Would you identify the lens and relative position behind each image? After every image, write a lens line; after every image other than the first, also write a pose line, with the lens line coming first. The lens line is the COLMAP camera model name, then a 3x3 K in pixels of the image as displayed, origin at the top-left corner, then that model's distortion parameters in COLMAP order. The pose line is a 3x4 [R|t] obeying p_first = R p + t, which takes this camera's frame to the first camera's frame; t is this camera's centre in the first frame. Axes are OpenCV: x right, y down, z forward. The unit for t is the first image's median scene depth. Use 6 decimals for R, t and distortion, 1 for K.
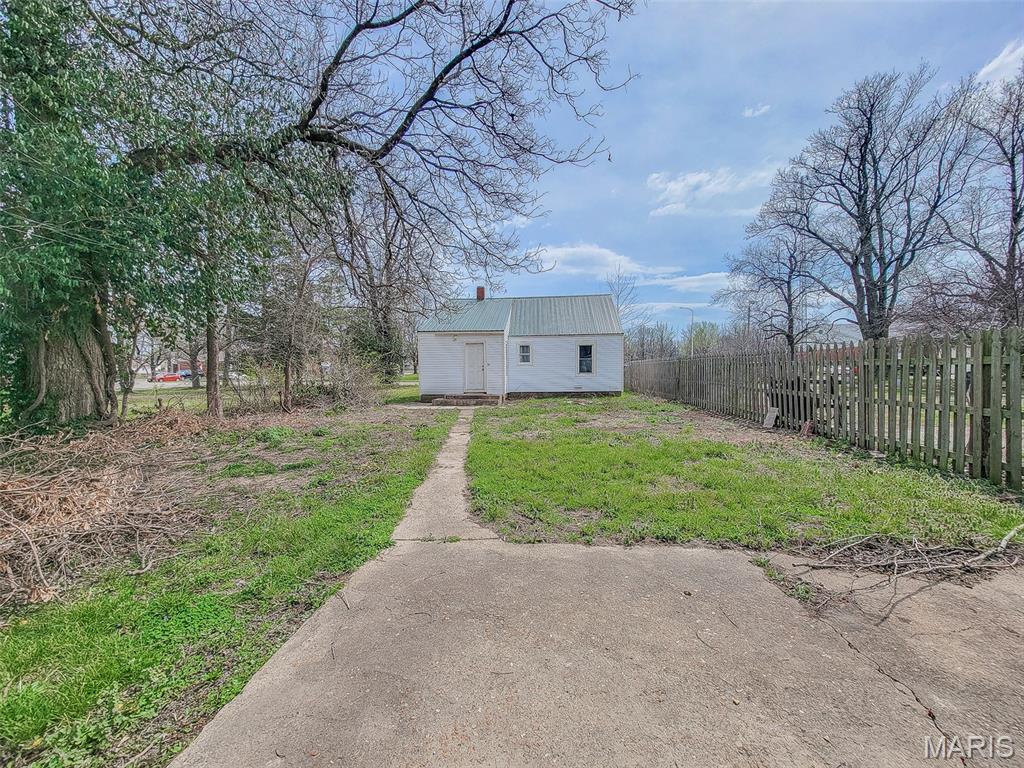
lens RADIAL K [[422.2, 0, 512.2], [0, 422.2, 383.5], [0, 0, 1]] dist [-0.002096, 0.000601]
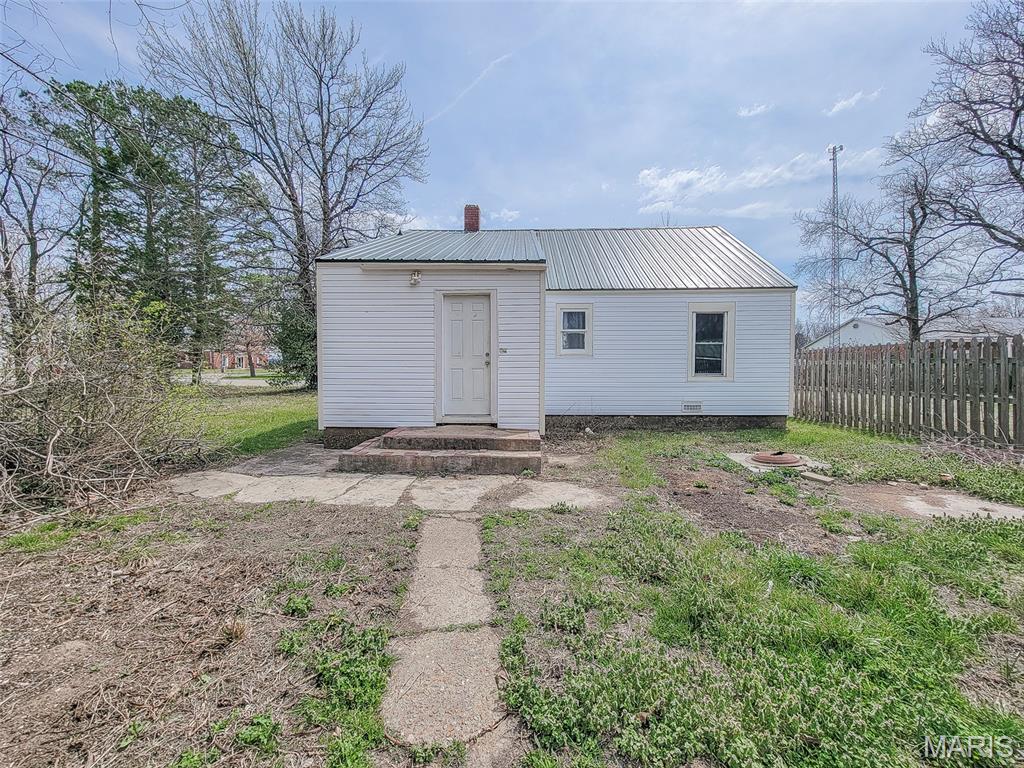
lens RADIAL K [[422.2, 0, 538.0], [0, 422.2, 370.4], [0, 0, 1]] dist [-0.002096, 0.000601]
pose [[0.995262, 0.008878, 0.096819, -0.034703], [-0.006532, 0.999678, -0.024521, -0.010360], [-0.097005, 0.023772, 0.995000, 0.354074]]
